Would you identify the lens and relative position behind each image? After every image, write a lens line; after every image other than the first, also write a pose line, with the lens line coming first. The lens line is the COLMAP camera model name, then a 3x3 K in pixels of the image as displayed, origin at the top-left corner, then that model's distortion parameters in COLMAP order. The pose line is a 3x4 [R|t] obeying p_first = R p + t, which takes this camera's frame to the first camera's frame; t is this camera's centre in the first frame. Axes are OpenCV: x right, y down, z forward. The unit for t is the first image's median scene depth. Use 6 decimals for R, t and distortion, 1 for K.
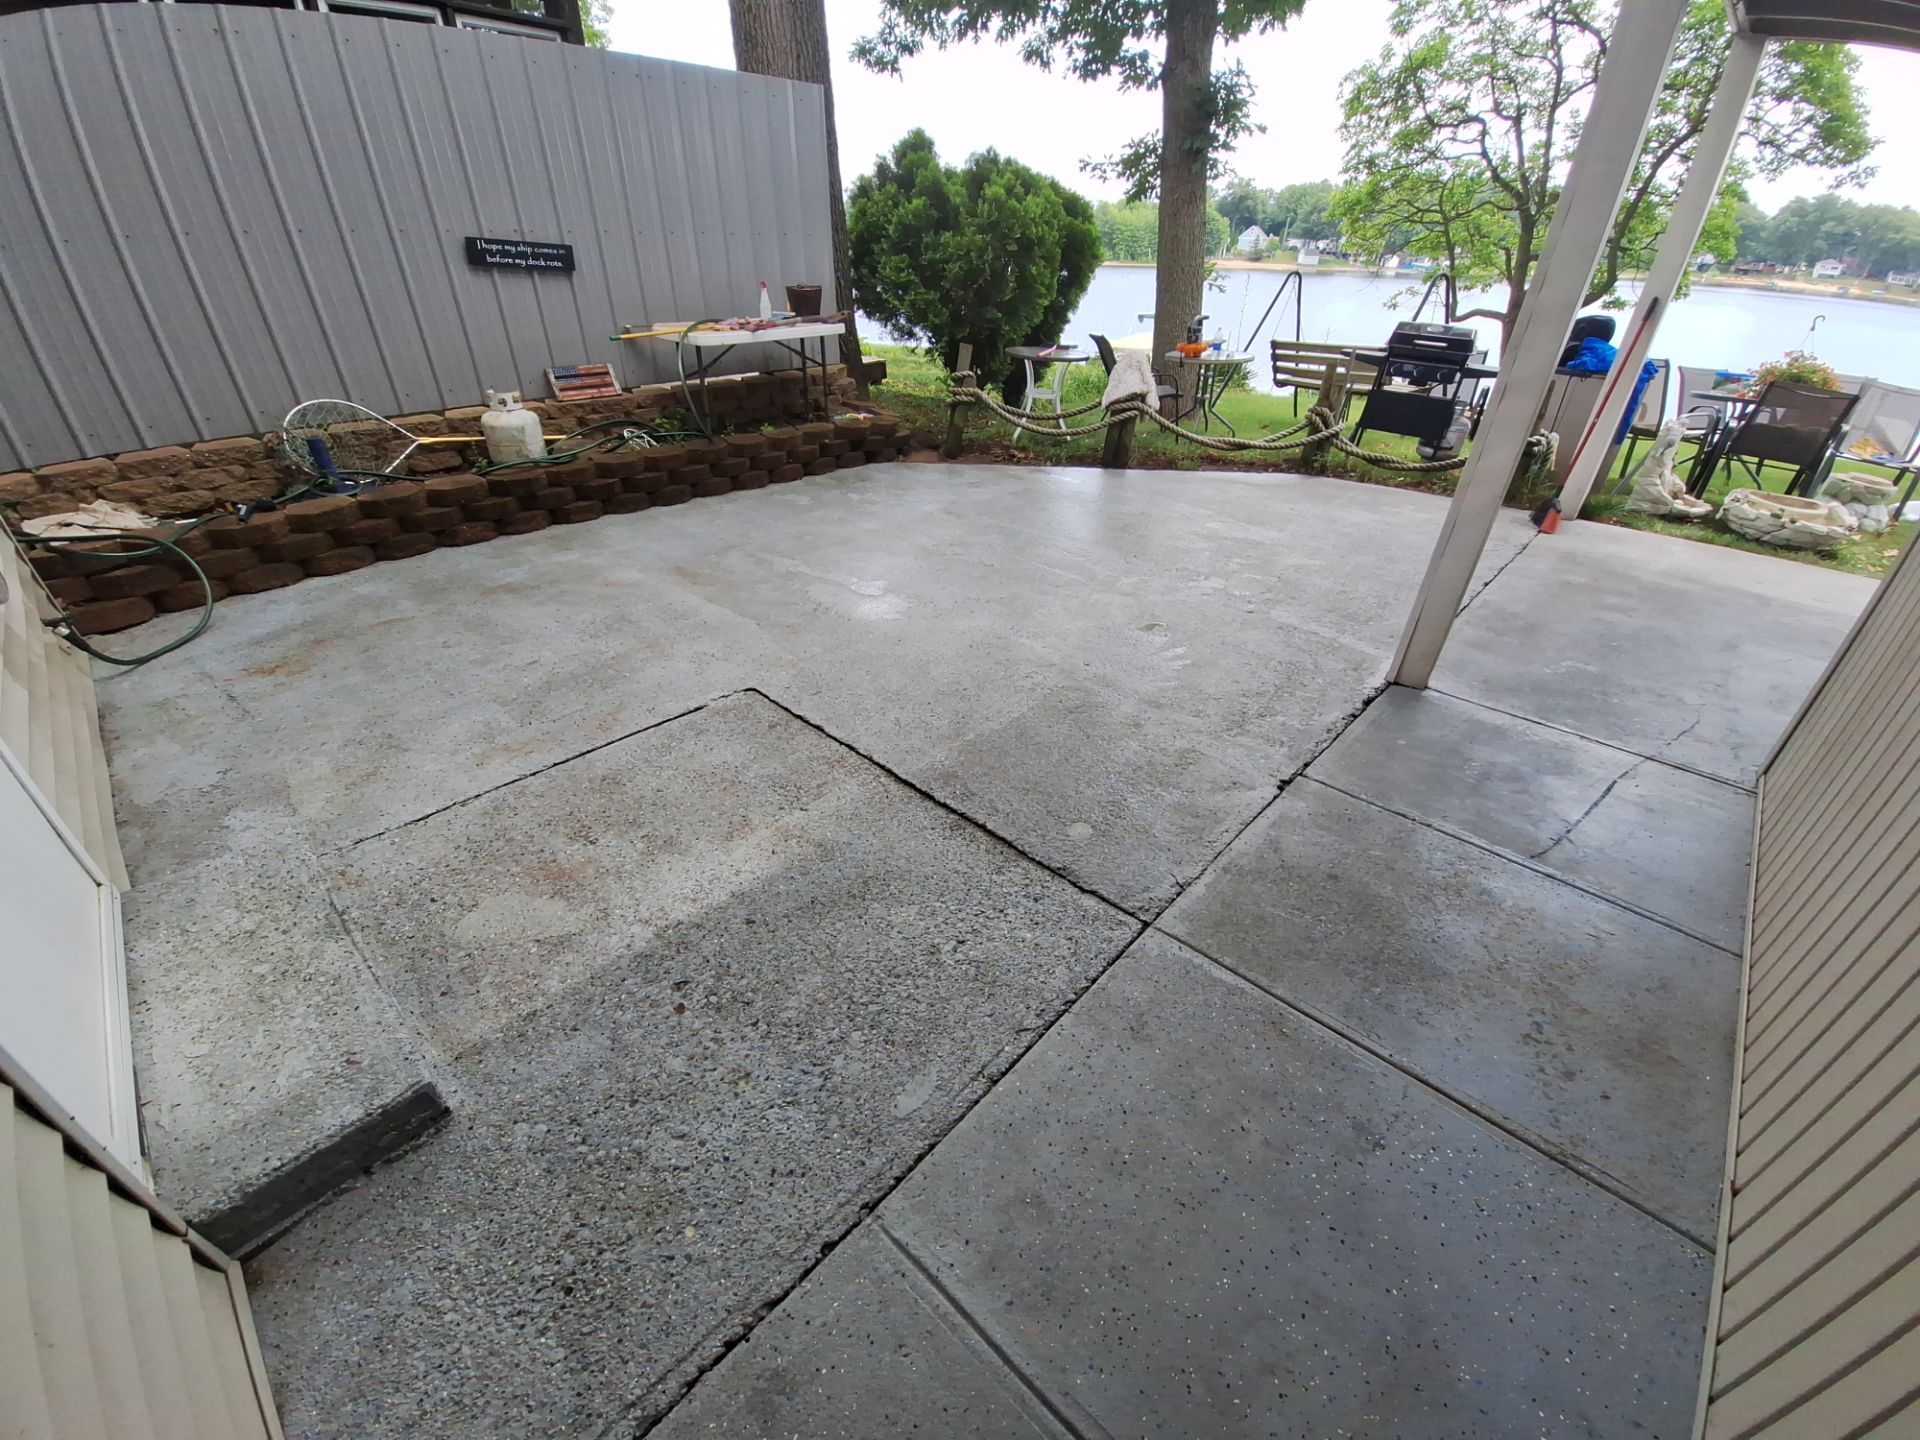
lens RADIAL K [[766.7, 0, 962.2], [0, 766.7, 714.0], [0, 0, 1]] dist [0.003114, -0.010632]
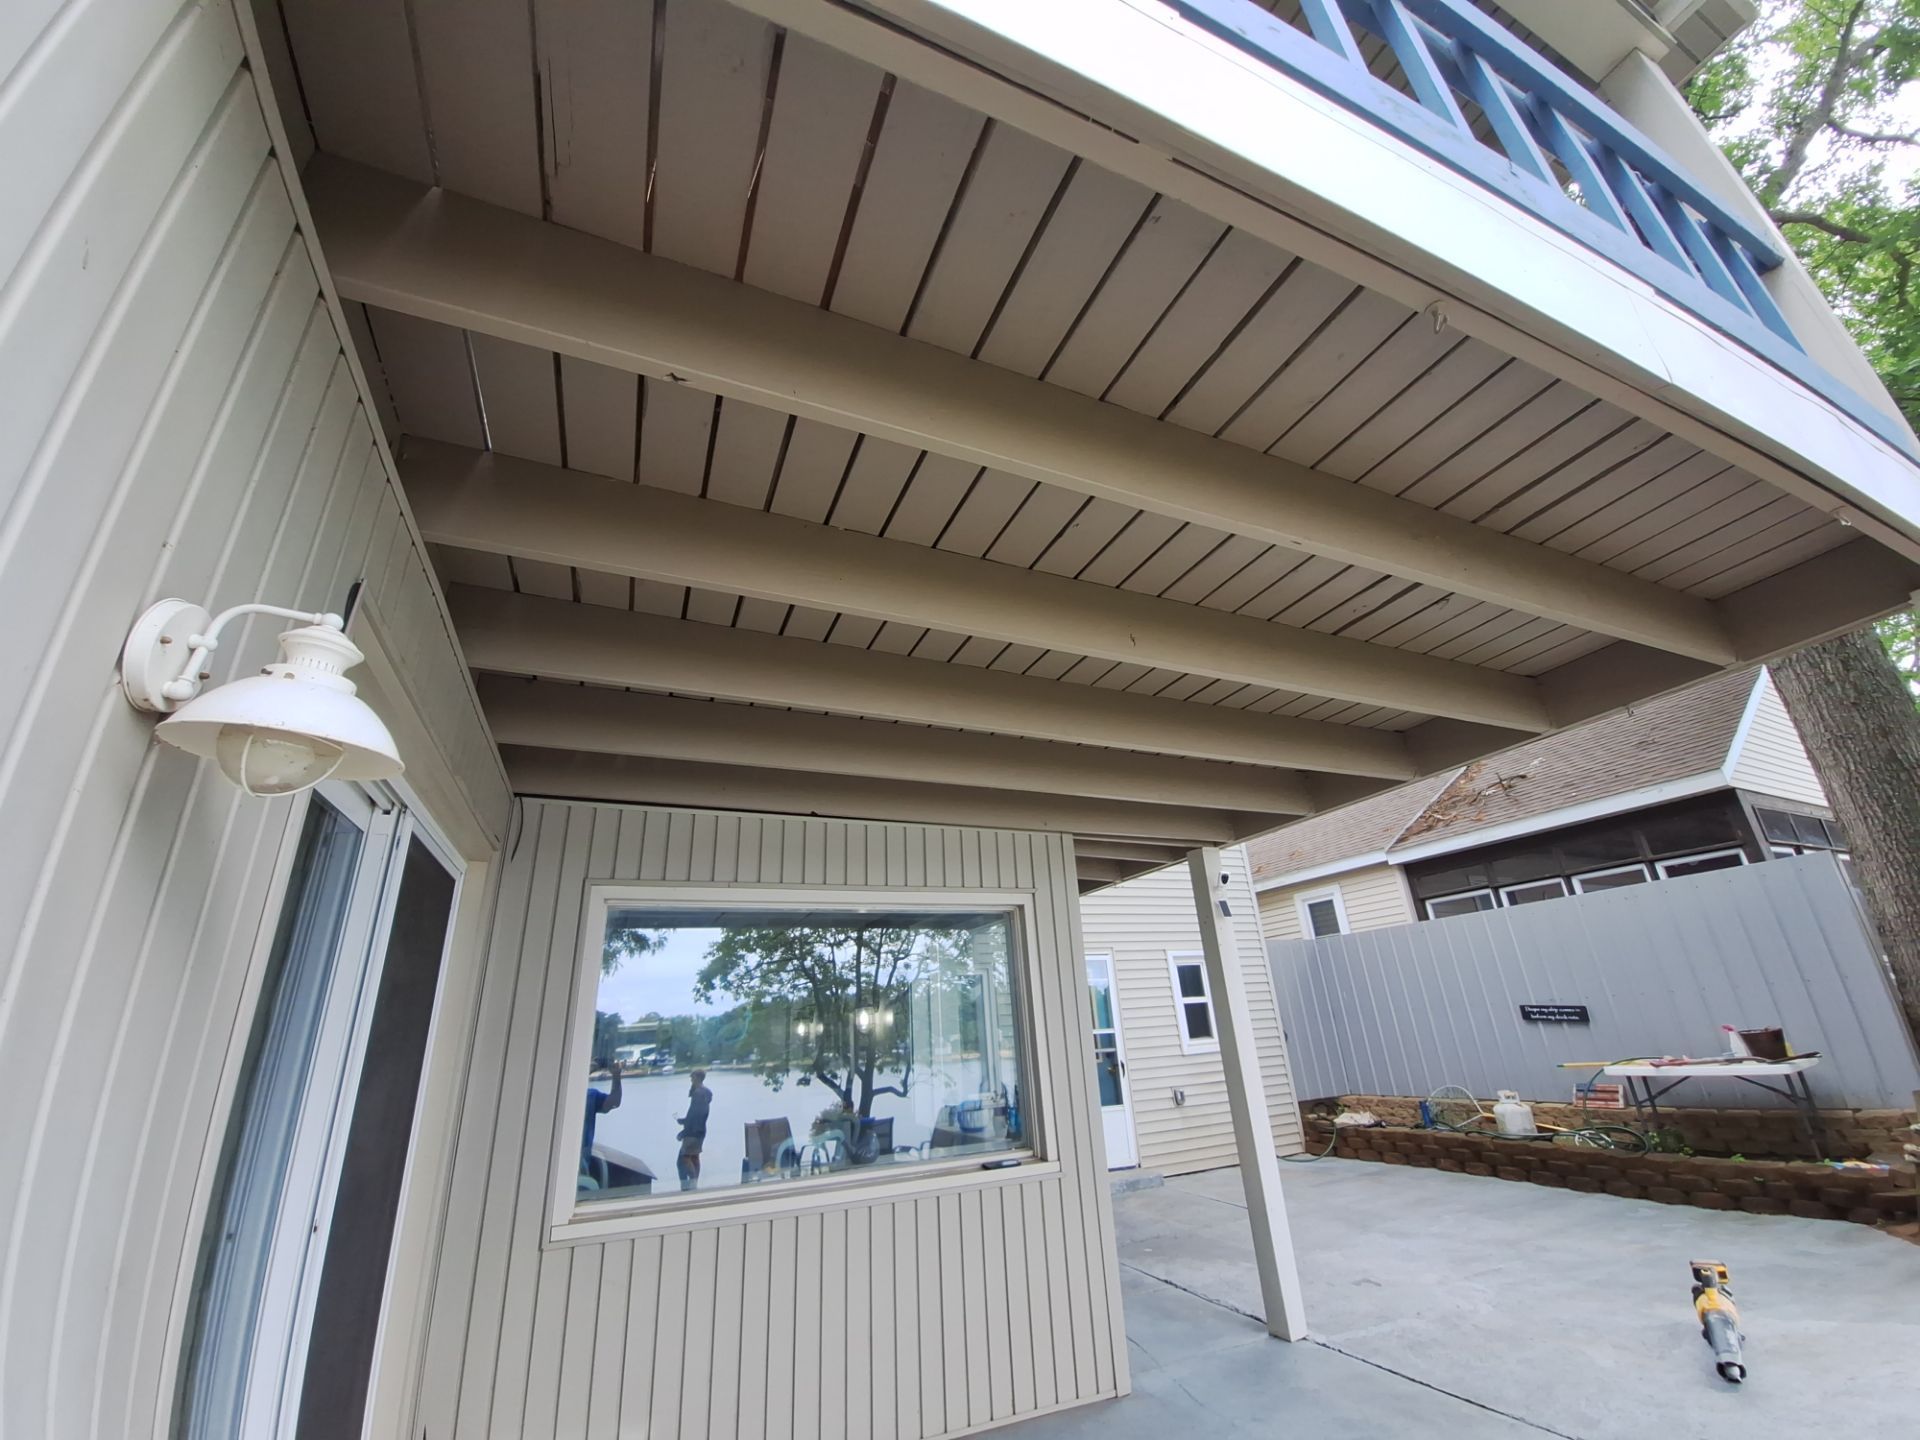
lens RADIAL K [[759.6, 0, 956.7], [0, 759.6, 728.4], [0, 0, 1]] dist [-0.003455, -0.008736]
pose [[-0.392710, -0.335305, -0.856359, 1.428885], [-0.439580, 0.886346, -0.145463, -0.332701], [0.807805, 0.319313, -0.495470, 0.552764]]
